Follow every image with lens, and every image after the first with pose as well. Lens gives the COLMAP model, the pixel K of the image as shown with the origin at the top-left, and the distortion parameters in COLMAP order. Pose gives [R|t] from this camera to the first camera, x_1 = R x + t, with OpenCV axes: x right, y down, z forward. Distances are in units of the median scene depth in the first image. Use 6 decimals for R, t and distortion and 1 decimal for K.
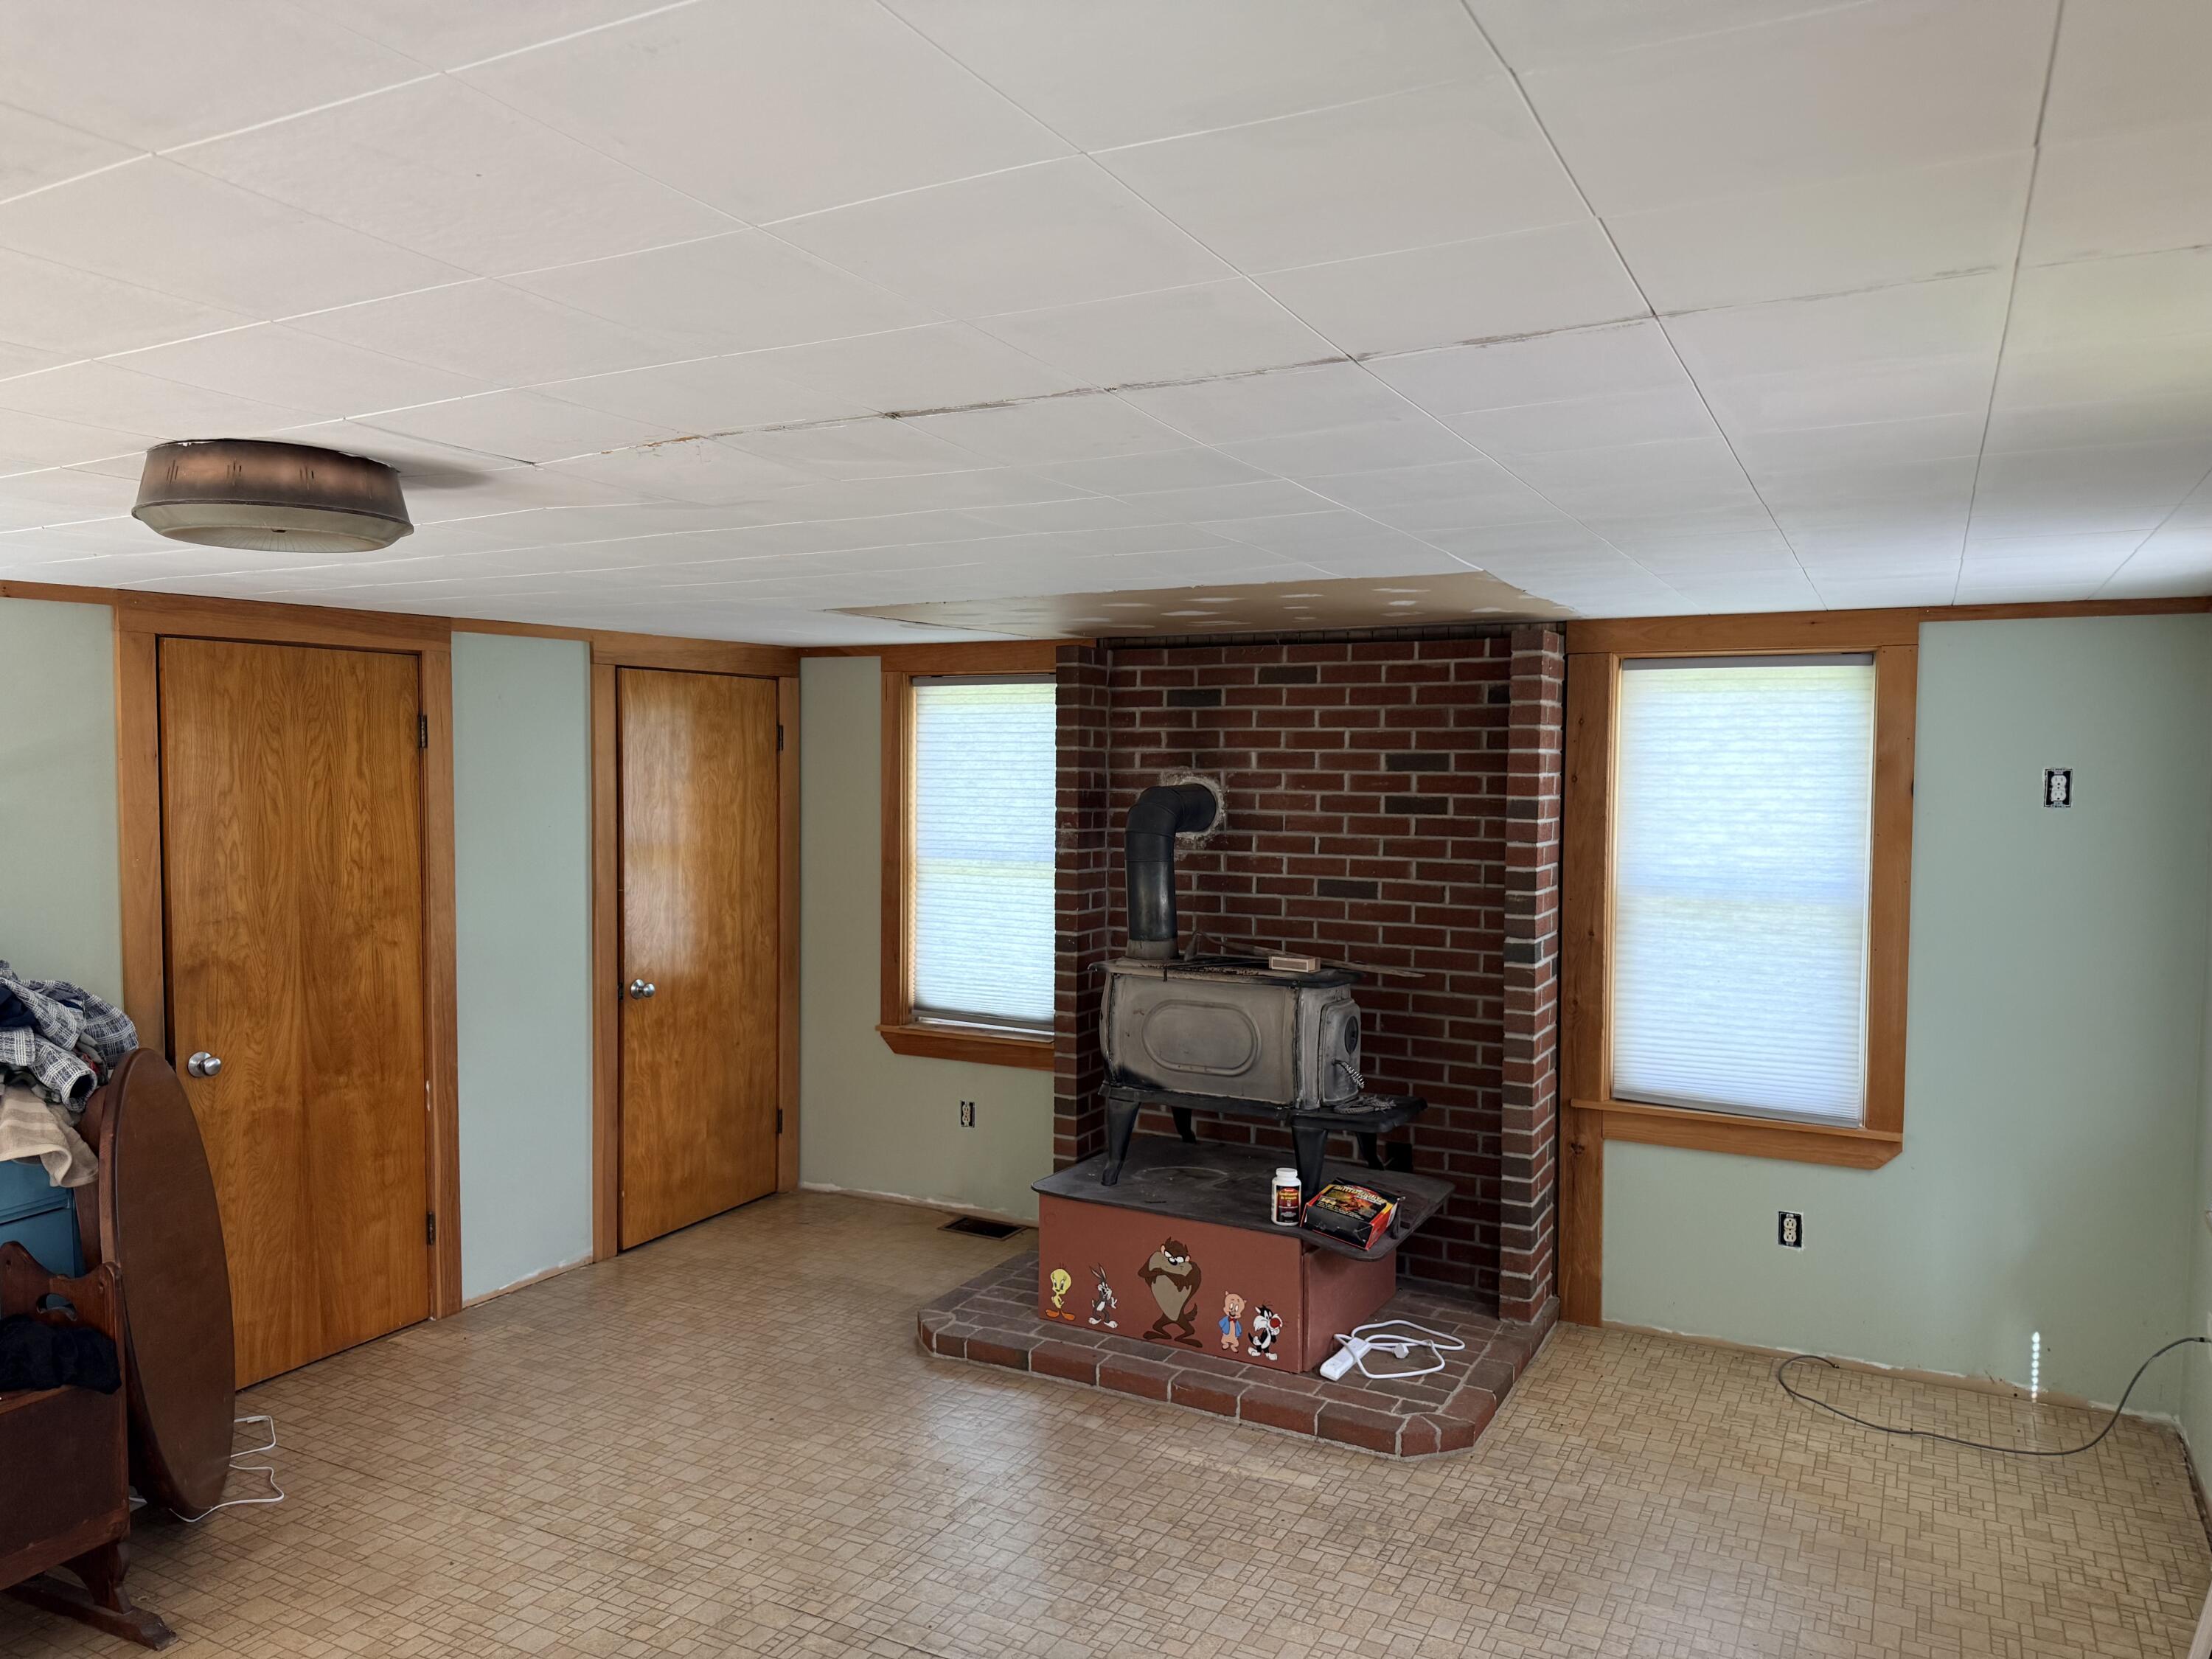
lens RADIAL K [[1564.1, 0, 1098.6], [0, 1564.1, 820.3], [0, 0, 1]] dist [0.059792, -0.072180]
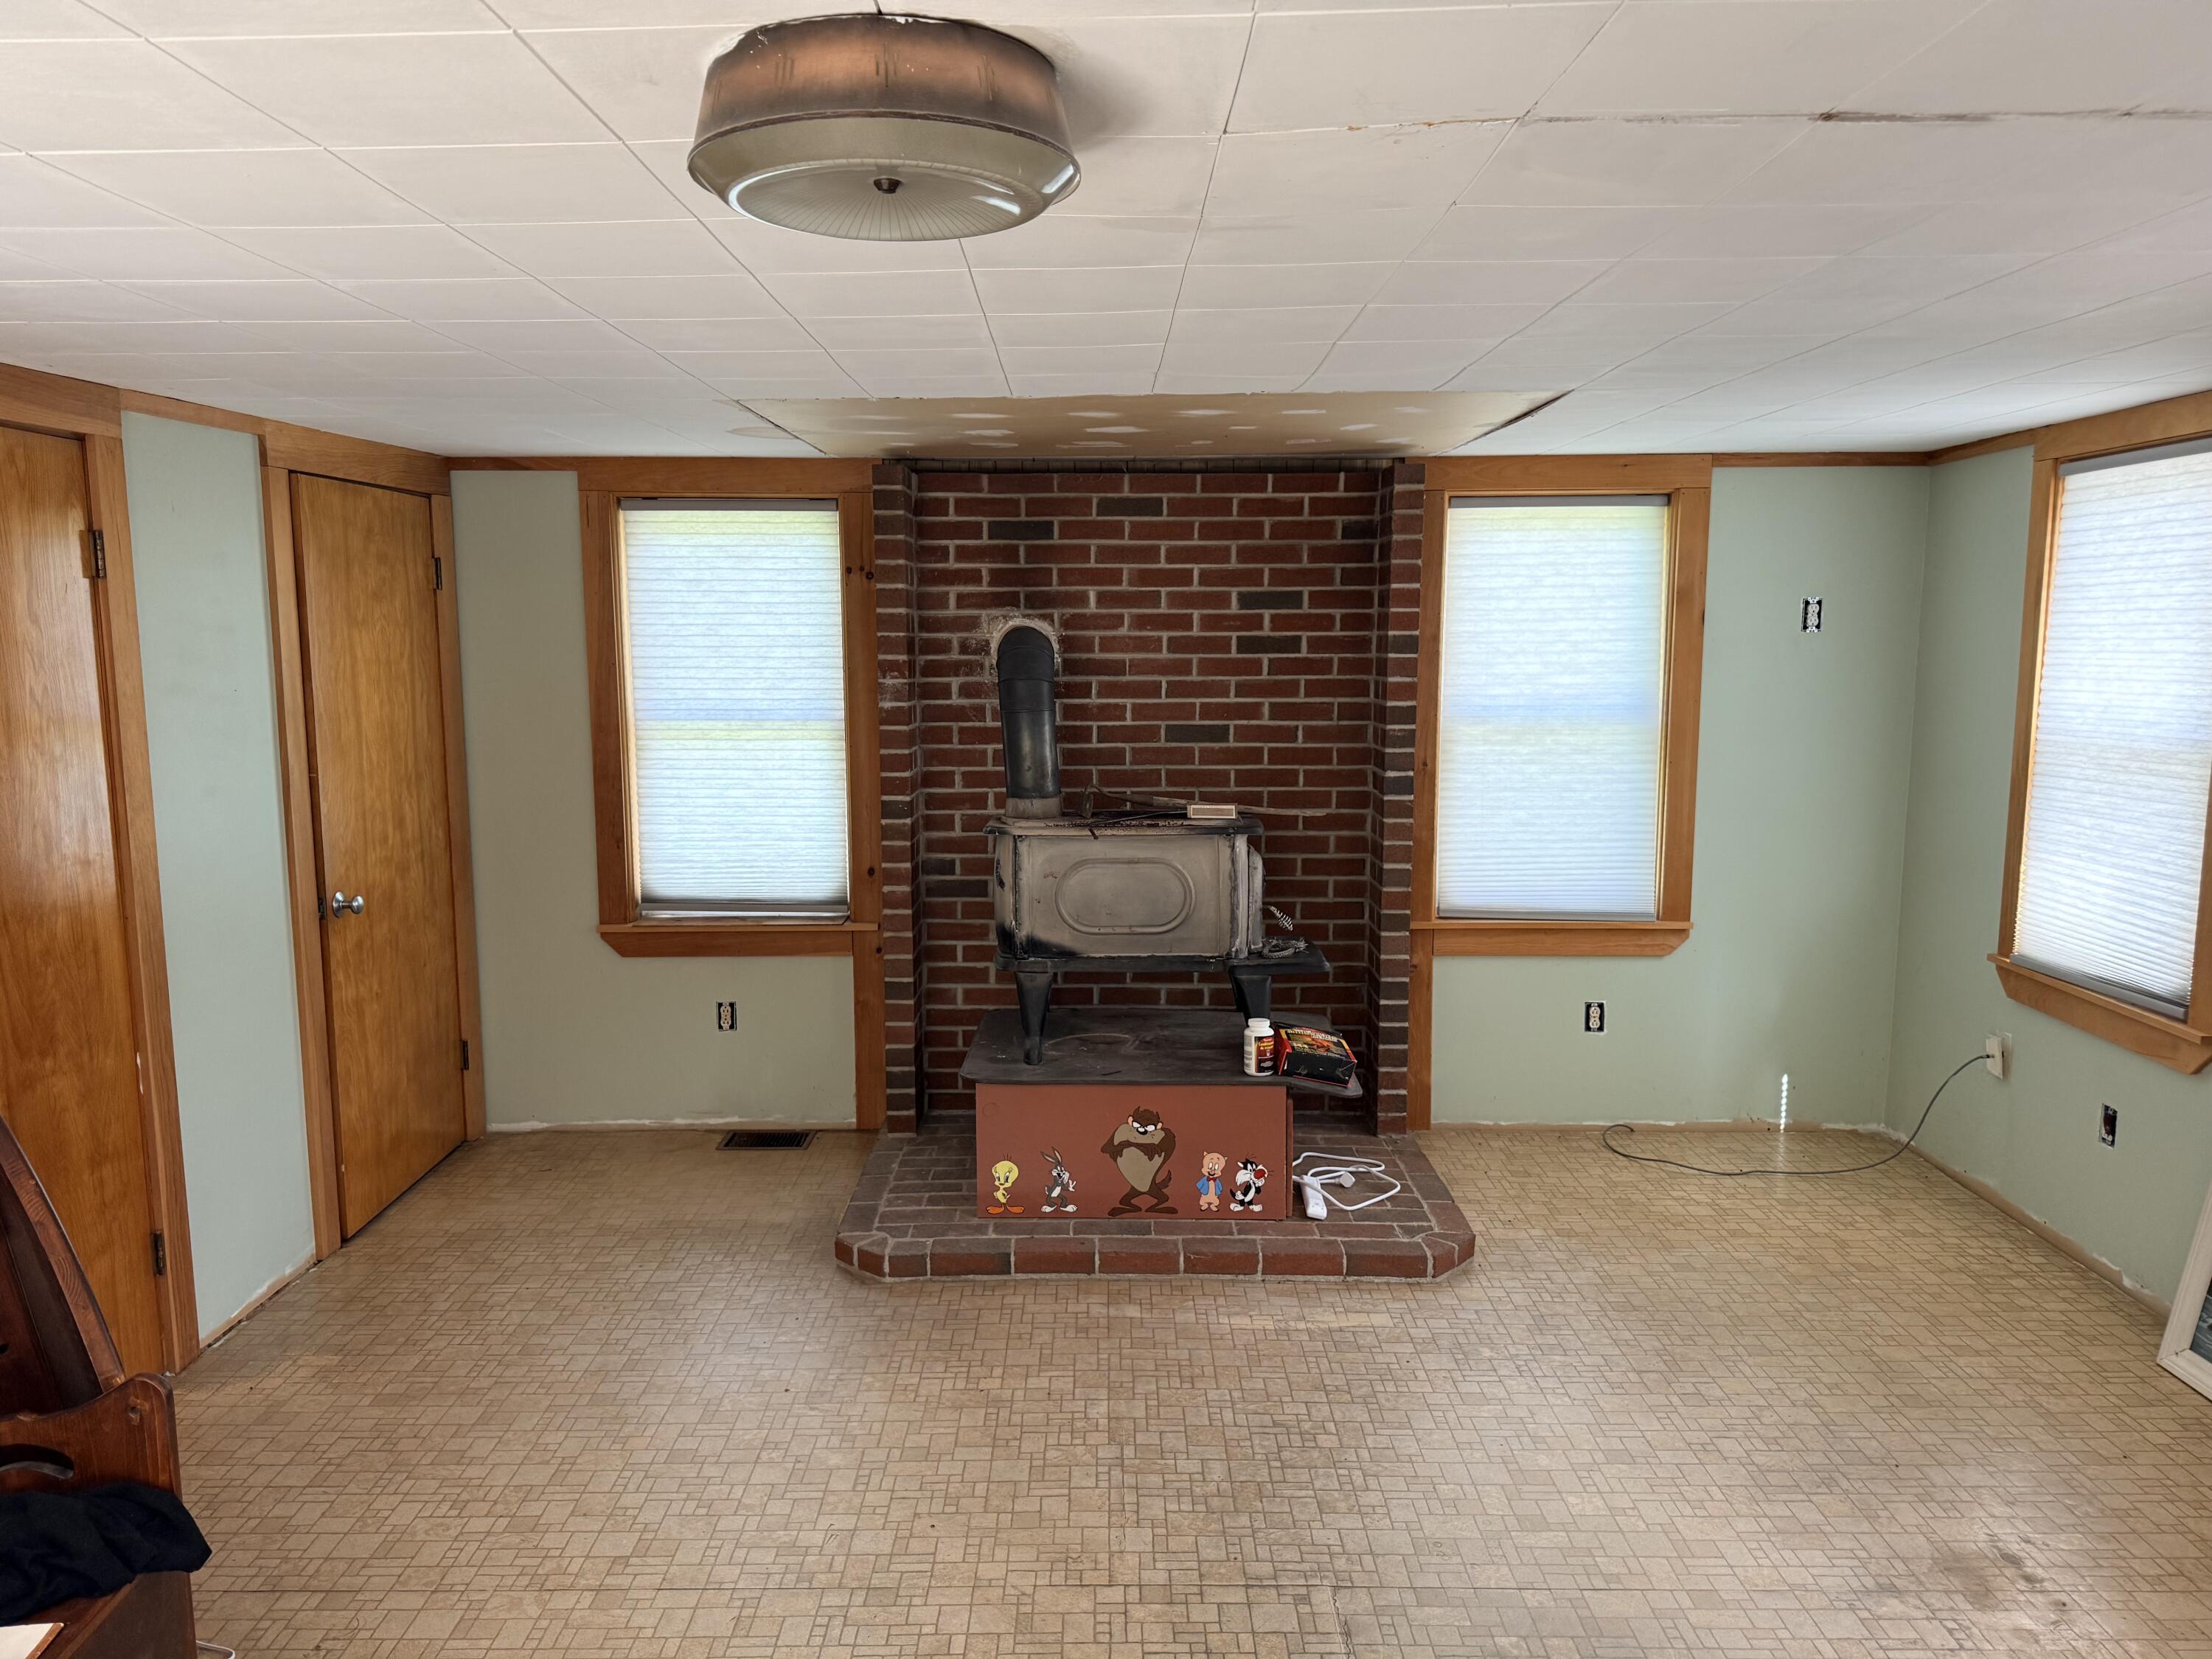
lens RADIAL K [[1564.1, 0, 1089.7], [0, 1564.1, 825.0], [0, 0, 1]] dist [0.059792, -0.072180]
pose [[0.885771, -0.067918, 0.459127, -0.371570], [0.027847, 0.995230, 0.093499, 0.008893], [-0.463287, -0.070034, 0.883437, 0.185114]]
